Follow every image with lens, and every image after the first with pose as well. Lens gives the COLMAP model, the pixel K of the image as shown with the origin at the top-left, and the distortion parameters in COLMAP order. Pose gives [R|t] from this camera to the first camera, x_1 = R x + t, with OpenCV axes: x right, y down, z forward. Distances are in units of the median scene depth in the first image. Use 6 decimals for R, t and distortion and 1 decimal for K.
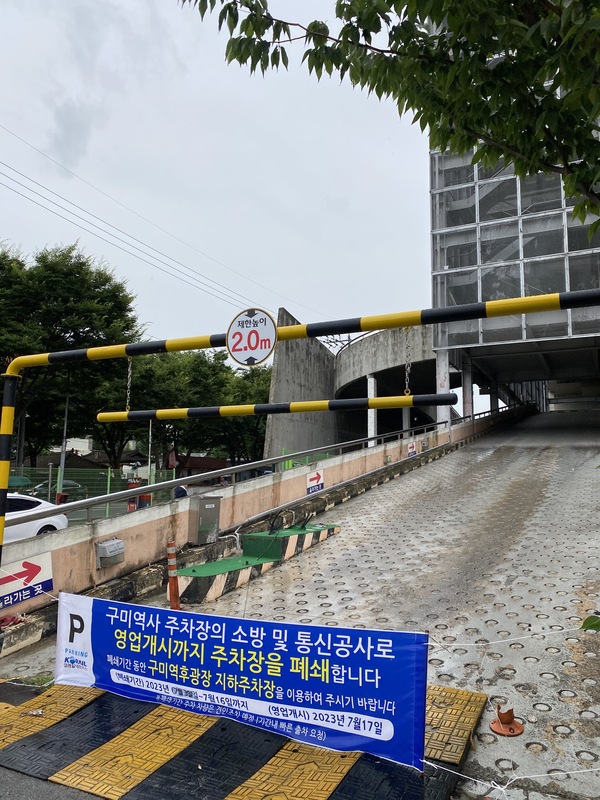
lens RADIAL K [[609.9, 0, 302.2], [0, 609.9, 383.4], [0, 0, 1]] dist [0.191964, -0.487157]
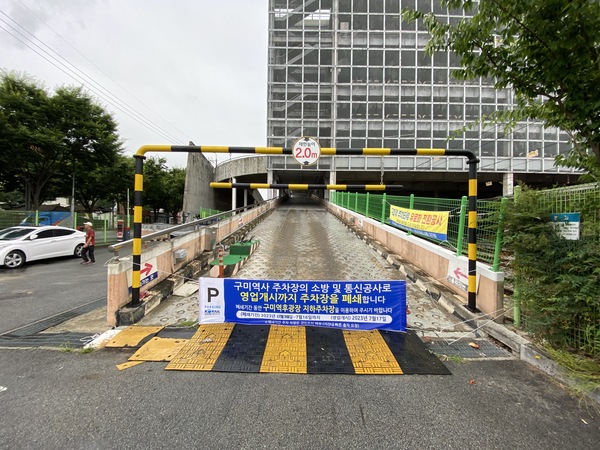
lens RADIAL K [[246.8, 0, 300.0], [0, 246.8, 223.1], [0, 0, 1]] dist [-0.000935, -0.000396]
pose [[0.903718, 0.013364, 0.427919, -0.503151], [-0.080721, 0.986905, 0.139653, 0.053417], [-0.420449, -0.160749, 0.892963, 0.258797]]
